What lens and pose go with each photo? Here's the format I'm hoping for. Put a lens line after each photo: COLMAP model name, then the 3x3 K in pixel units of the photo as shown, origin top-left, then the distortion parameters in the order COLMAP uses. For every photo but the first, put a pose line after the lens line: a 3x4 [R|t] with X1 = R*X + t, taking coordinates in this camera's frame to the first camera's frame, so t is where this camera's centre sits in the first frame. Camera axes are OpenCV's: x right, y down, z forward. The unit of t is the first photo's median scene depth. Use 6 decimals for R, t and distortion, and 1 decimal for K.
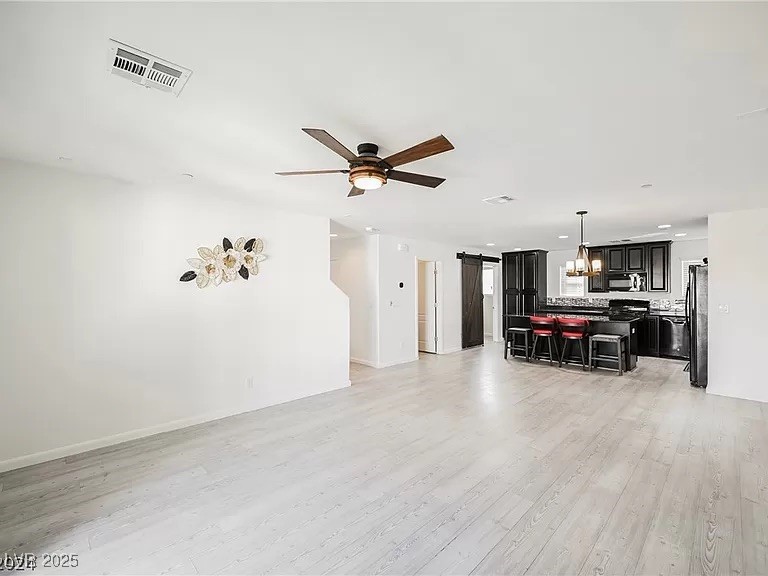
lens RADIAL K [[344.6, 0, 384.0], [0, 344.6, 288.0], [0, 0, 1]] dist [0.000598, -0.000568]
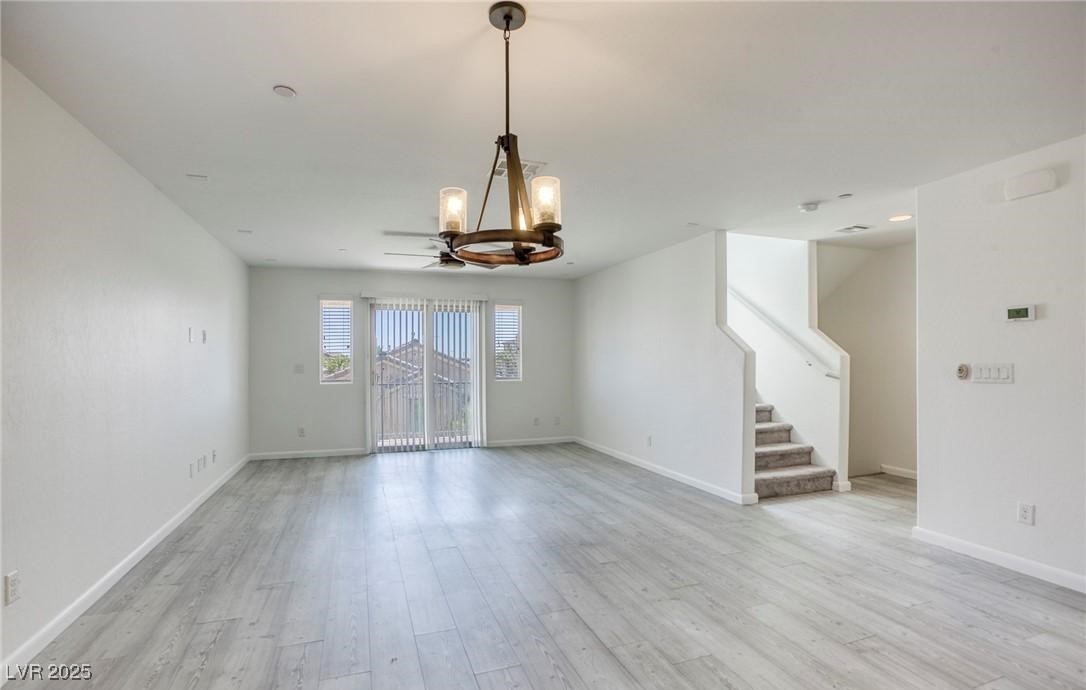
lens RADIAL K [[505.6, 0, 543.0], [0, 505.6, 345.0], [0, 0, 1]] dist [-0.057154, 0.019267]
pose [[-0.411475, -0.024960, -0.911079, 0.525196], [0.005626, 0.999536, -0.029924, 0.025453], [0.911404, -0.017439, -0.411144, 0.674866]]
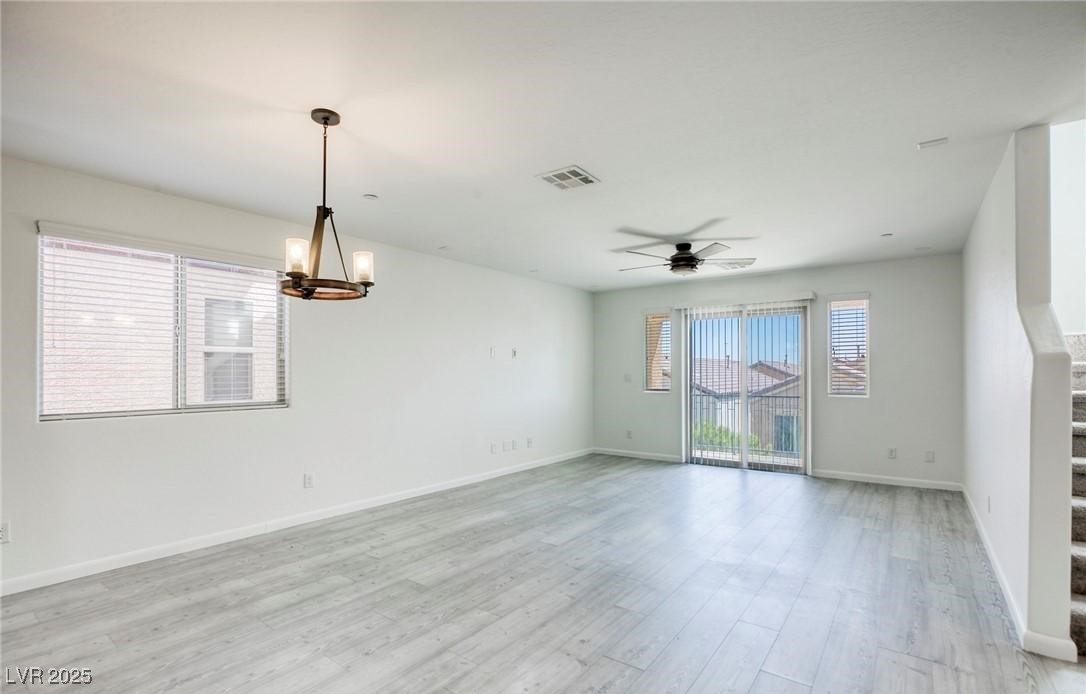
lens RADIAL K [[508.8, 0, 536.2], [0, 508.8, 359.2], [0, 0, 1]] dist [-0.060932, 0.020198]
pose [[-0.989705, -0.001642, -0.143113, 0.249603], [0.002175, 0.999646, -0.026506, 0.026387], [0.143106, -0.026545, -0.989351, 0.885018]]
